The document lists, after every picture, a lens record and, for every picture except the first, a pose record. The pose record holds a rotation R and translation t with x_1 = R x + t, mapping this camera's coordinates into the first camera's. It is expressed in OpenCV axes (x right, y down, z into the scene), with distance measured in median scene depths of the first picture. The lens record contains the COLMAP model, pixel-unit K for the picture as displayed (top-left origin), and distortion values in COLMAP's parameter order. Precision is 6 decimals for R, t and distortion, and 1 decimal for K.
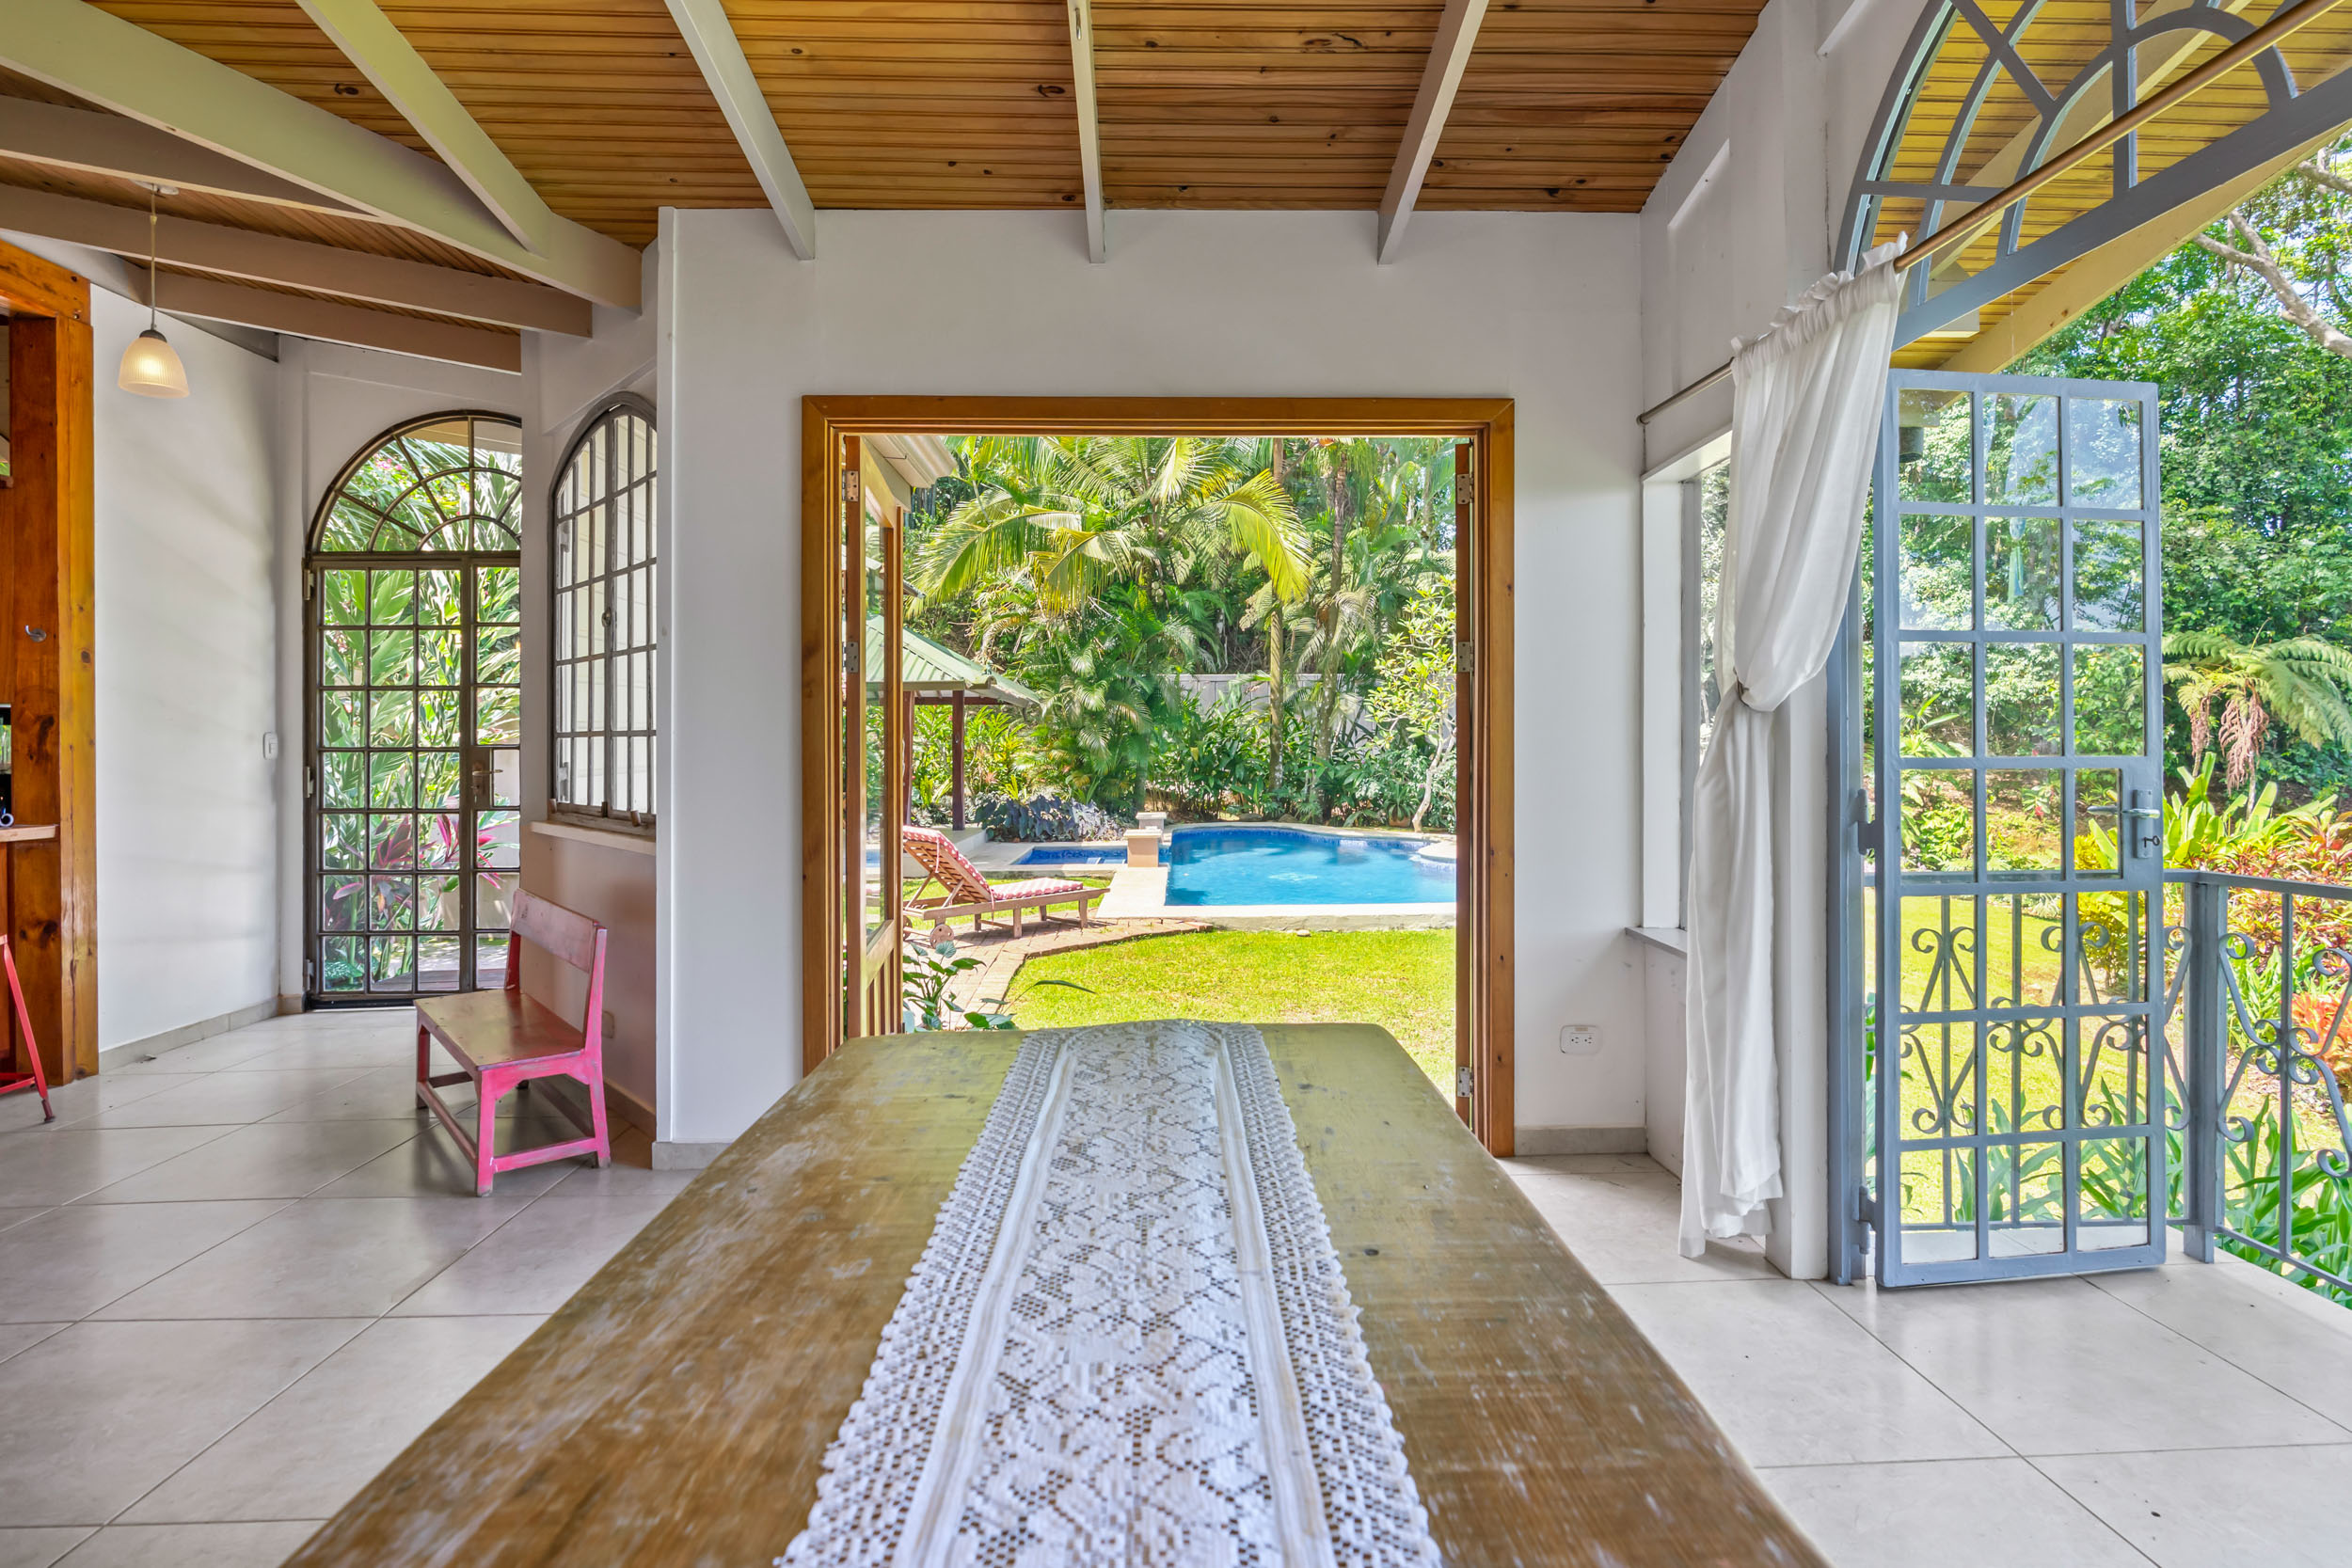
lens RADIAL K [[1107.3, 0, 1205.2], [0, 1107.3, 734.3], [0, 0, 1]] dist [-0.013688, 0.005839]
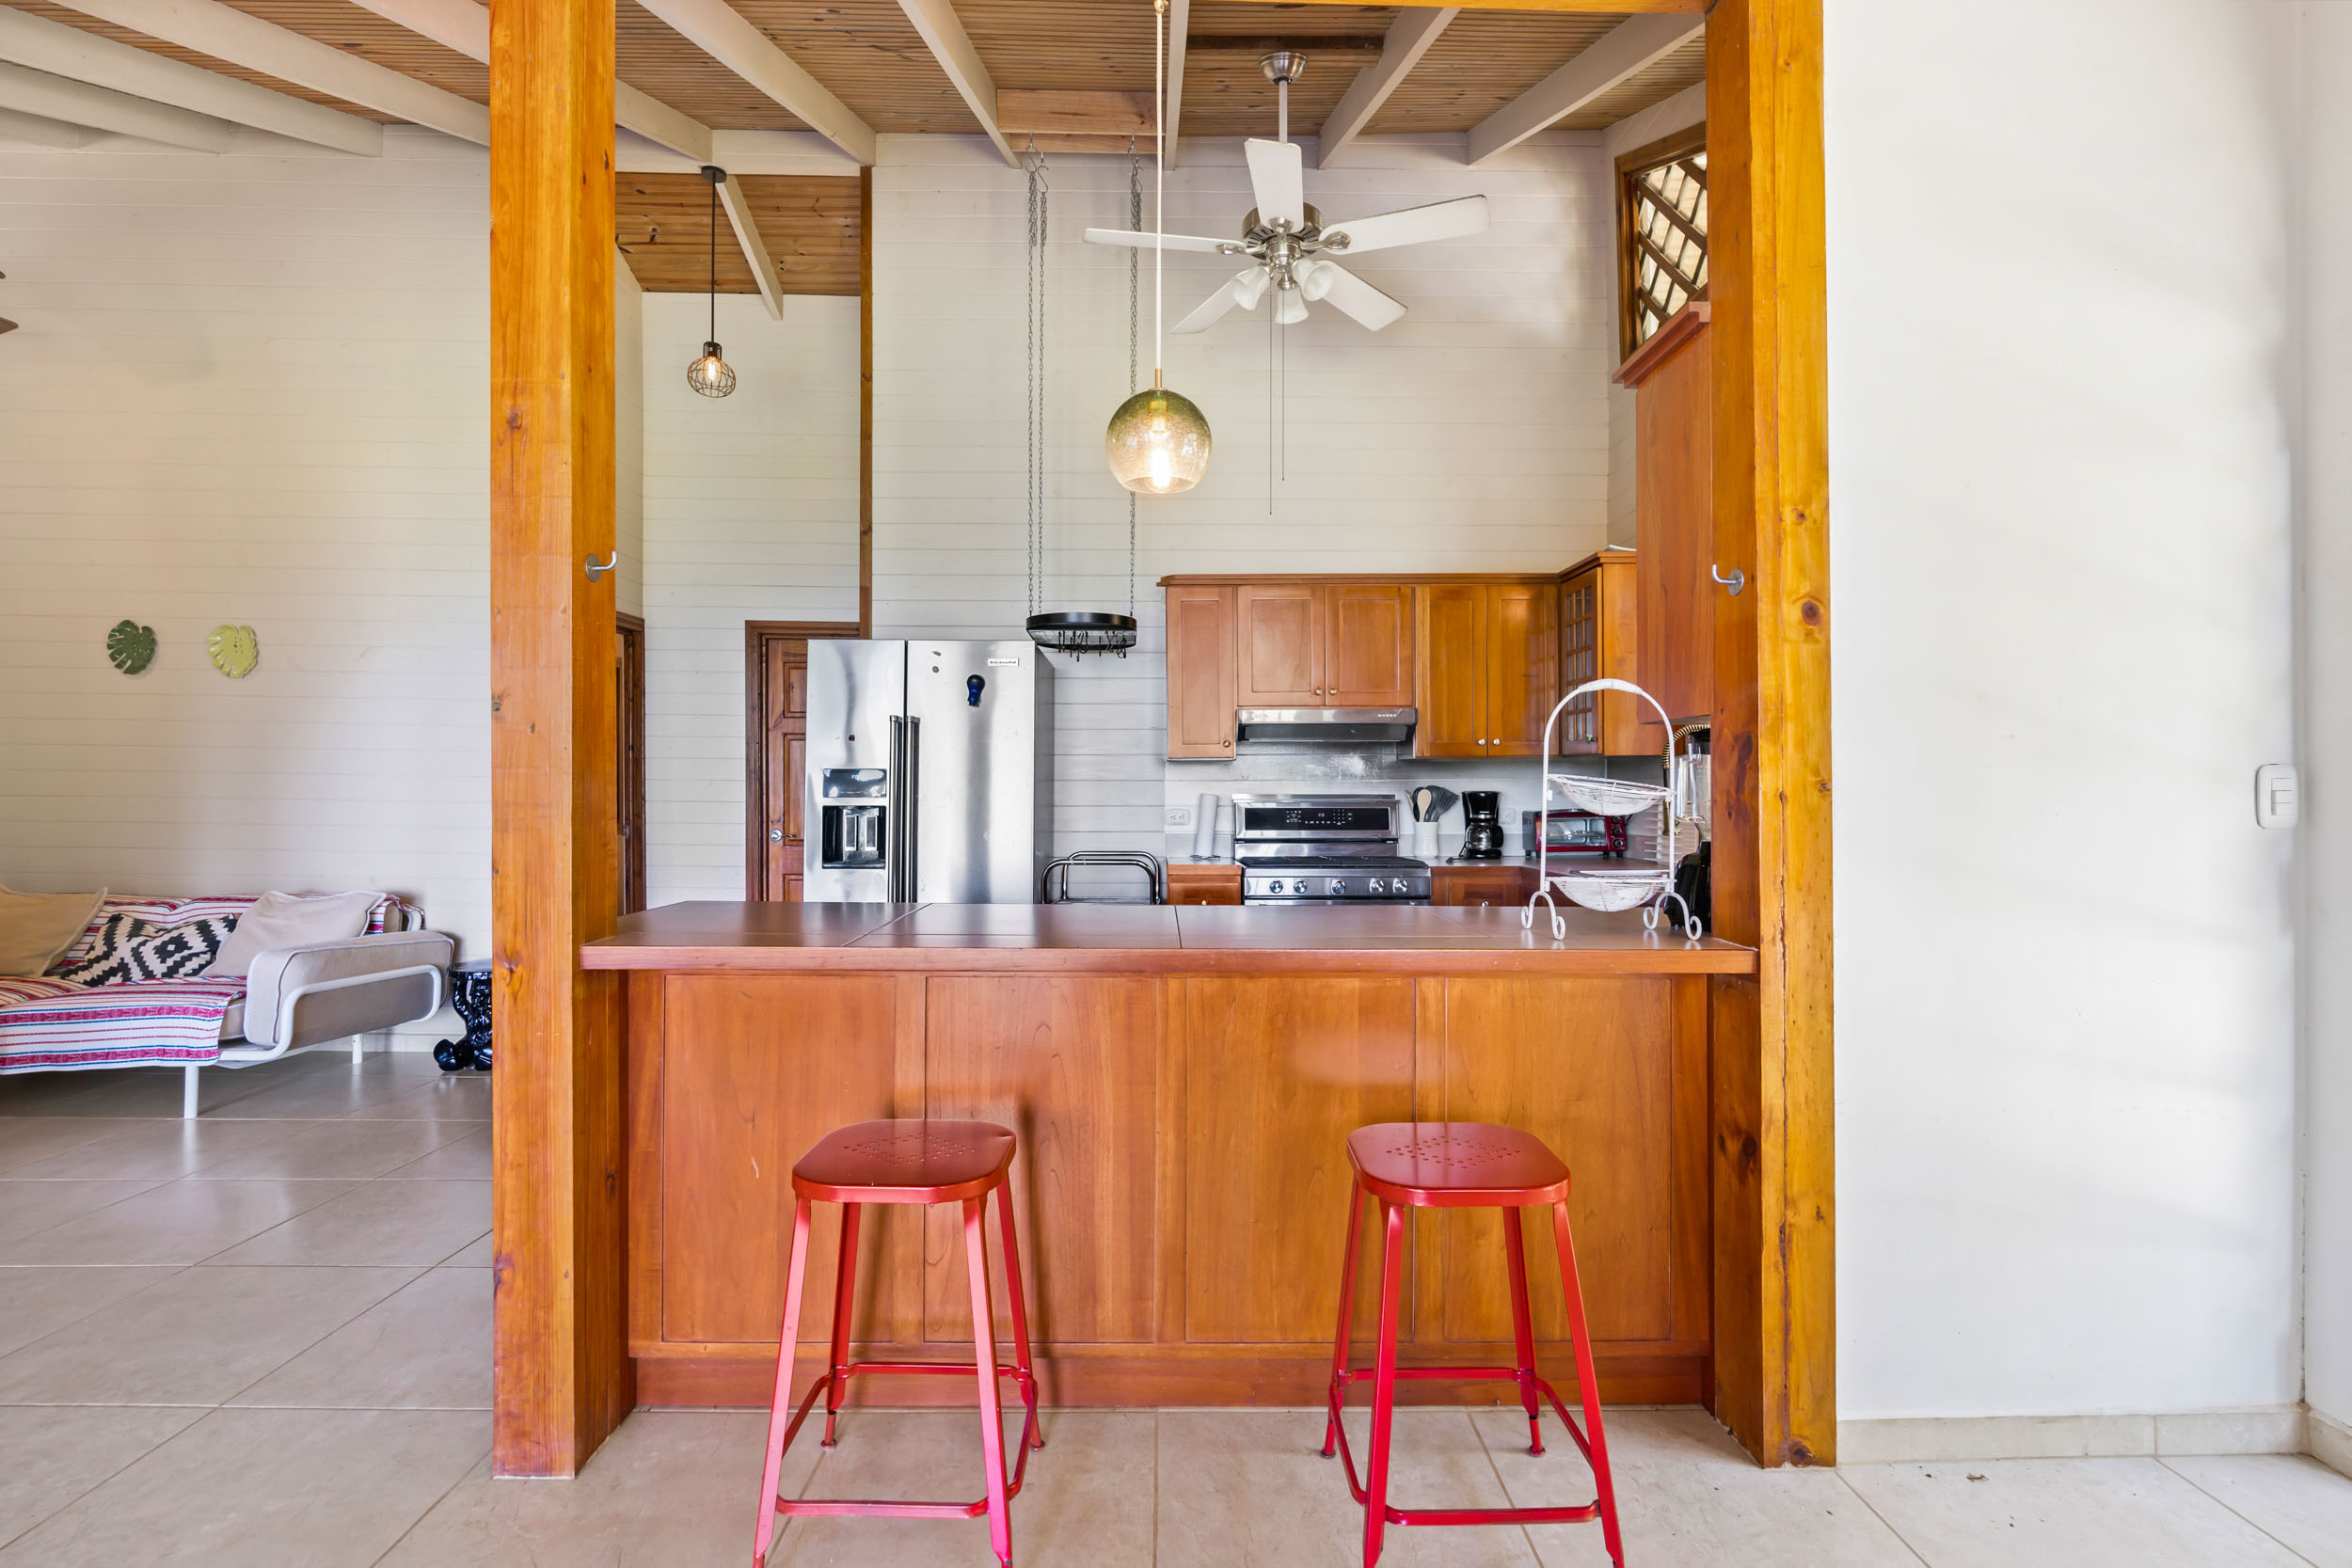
lens RADIAL K [[1055.9, 0, 1186.8], [0, 1055.9, 785.7], [0, 0, 1]] dist [-0.003578, -0.000302]
pose [[-0.036084, 0.005602, -0.999333, -0.440901], [0.004187, 0.999976, 0.005455, 0.002442], [0.999340, -0.003987, -0.036106, 0.605905]]
